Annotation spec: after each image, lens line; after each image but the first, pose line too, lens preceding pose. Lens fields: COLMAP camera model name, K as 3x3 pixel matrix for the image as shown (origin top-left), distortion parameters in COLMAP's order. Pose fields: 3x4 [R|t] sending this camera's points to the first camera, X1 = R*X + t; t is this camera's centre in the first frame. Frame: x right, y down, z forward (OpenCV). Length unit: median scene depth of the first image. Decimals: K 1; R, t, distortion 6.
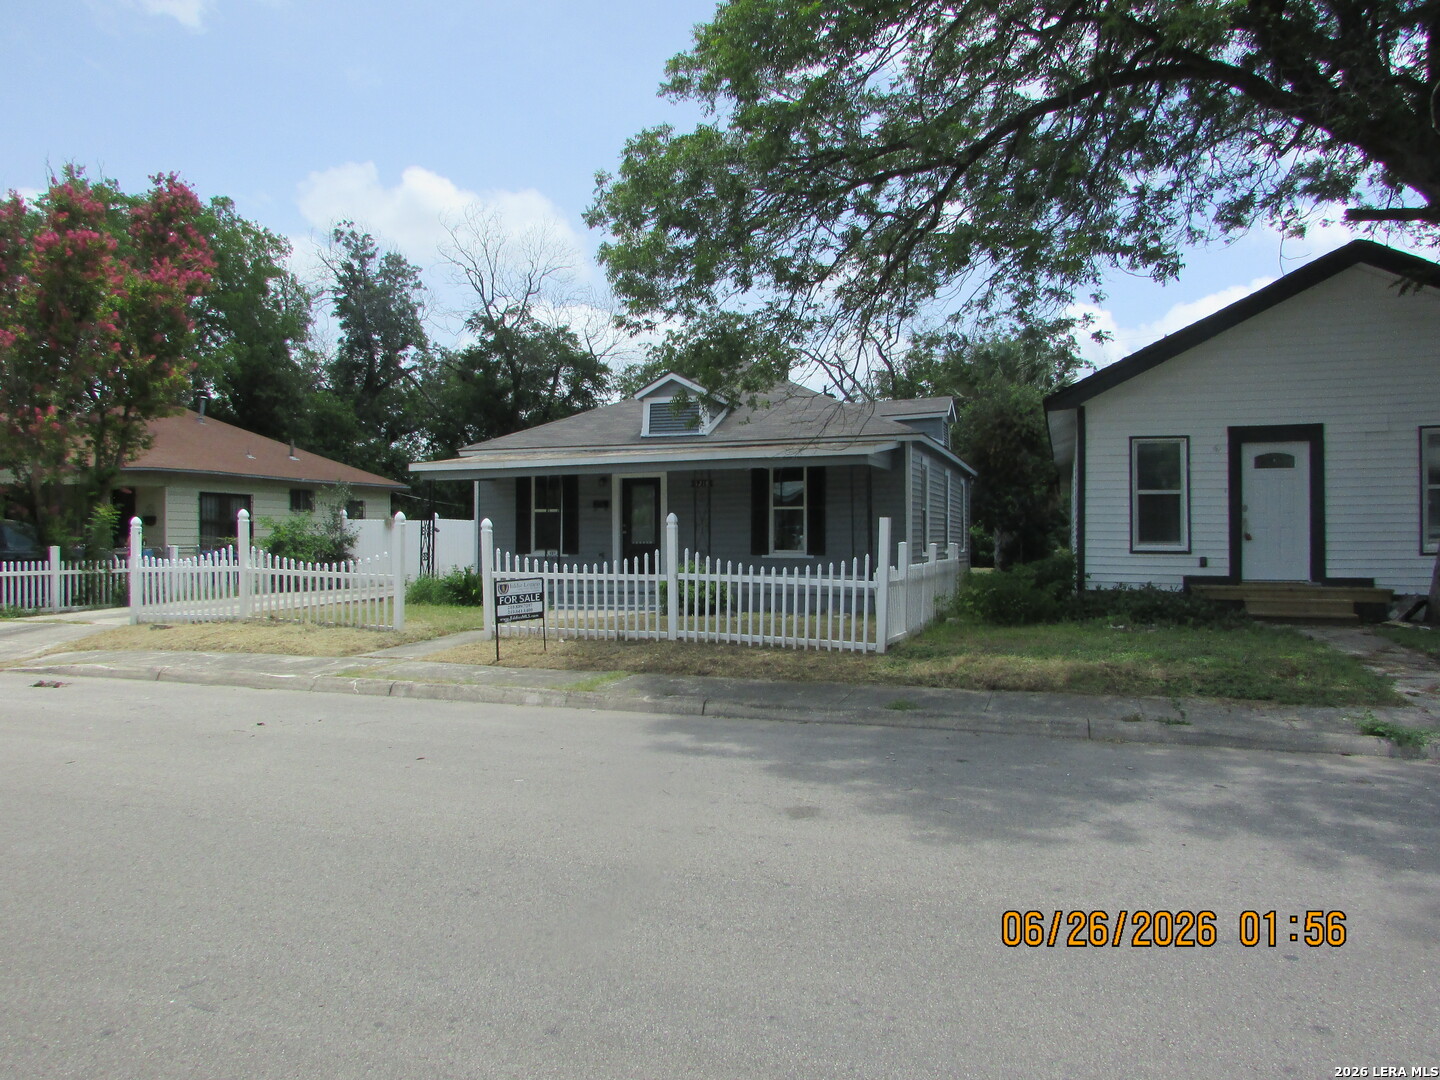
lens RADIAL K [[1027.2, 0, 712.2], [0, 1027.2, 543.5], [0, 0, 1]] dist [-0.035990, 0.019768]
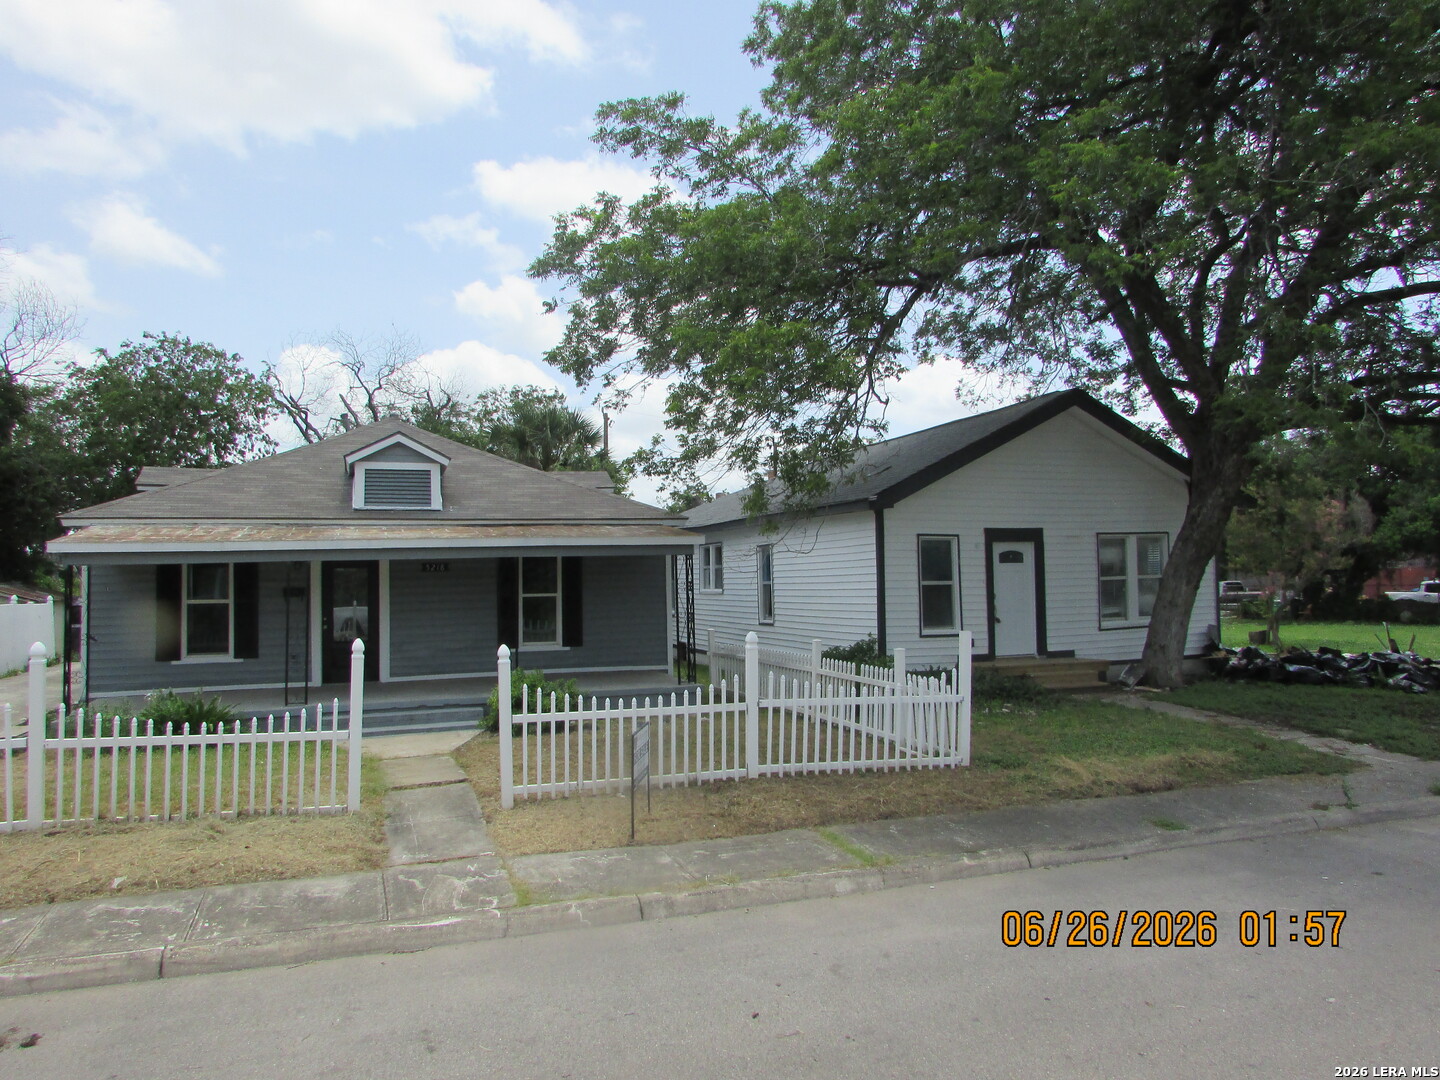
lens RADIAL K [[1027.2, 0, 719.3], [0, 1027.2, 538.4], [0, 0, 1]] dist [-0.035990, 0.019768]
pose [[0.777113, 0.012967, 0.629228, -0.372097], [0.017882, 0.998929, -0.042669, -0.043779], [-0.629107, 0.044410, 0.776049, 0.205153]]
